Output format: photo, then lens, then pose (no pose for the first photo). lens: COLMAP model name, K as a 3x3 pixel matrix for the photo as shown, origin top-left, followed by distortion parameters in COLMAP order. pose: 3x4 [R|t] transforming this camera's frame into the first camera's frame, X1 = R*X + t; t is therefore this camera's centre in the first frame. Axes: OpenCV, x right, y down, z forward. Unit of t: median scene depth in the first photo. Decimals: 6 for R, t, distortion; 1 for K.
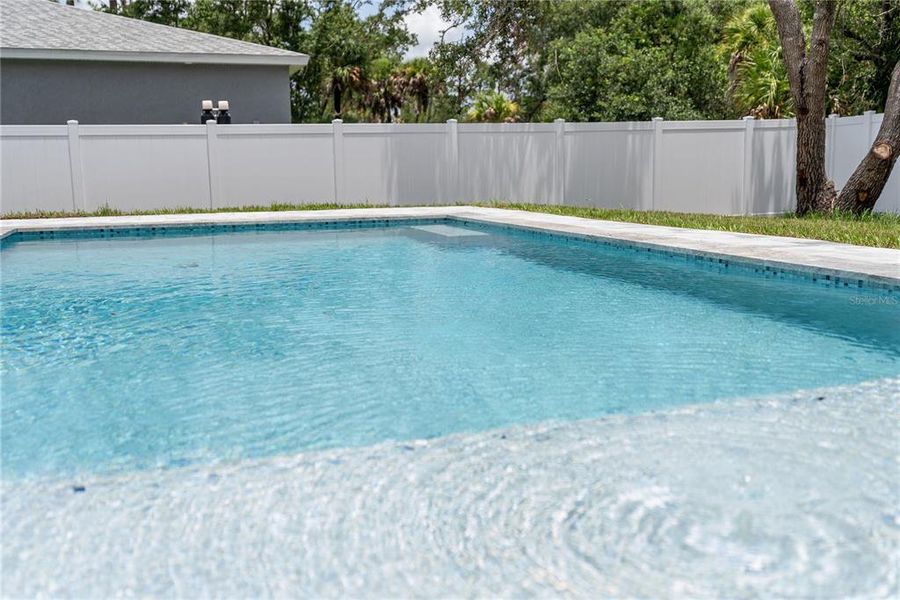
lens RADIAL K [[879.3, 0, 448.6], [0, 879.3, 302.2], [0, 0, 1]] dist [-0.023205, 0.000000]
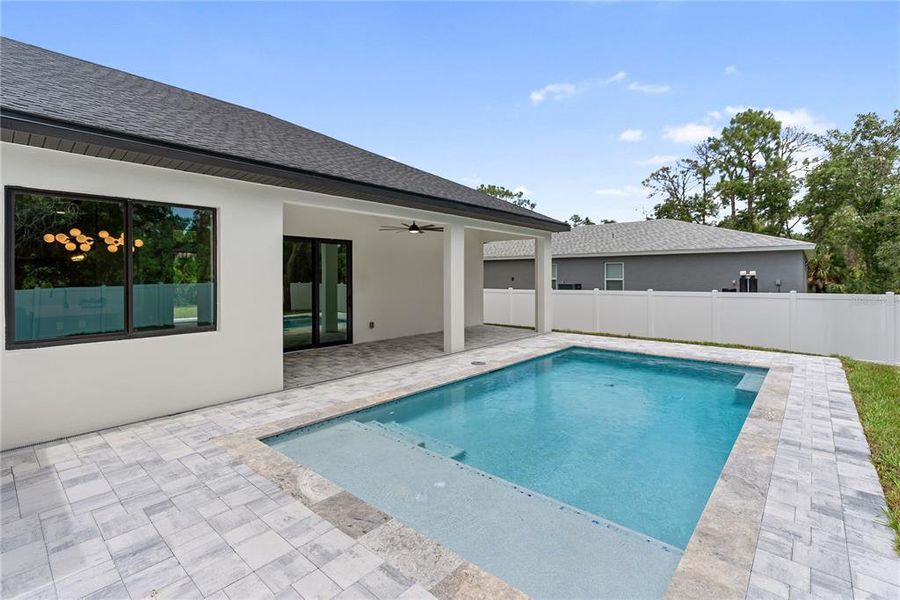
lens RADIAL K [[410.0, 0, 460.9], [0, 410.0, 281.7], [0, 0, 1]] dist [-0.005299, 0.000623]
pose [[0.507289, 0.022006, -0.861495, 0.180078], [-0.133764, 0.989569, -0.053489, -0.063460], [0.851331, 0.142371, 0.504941, -0.011348]]
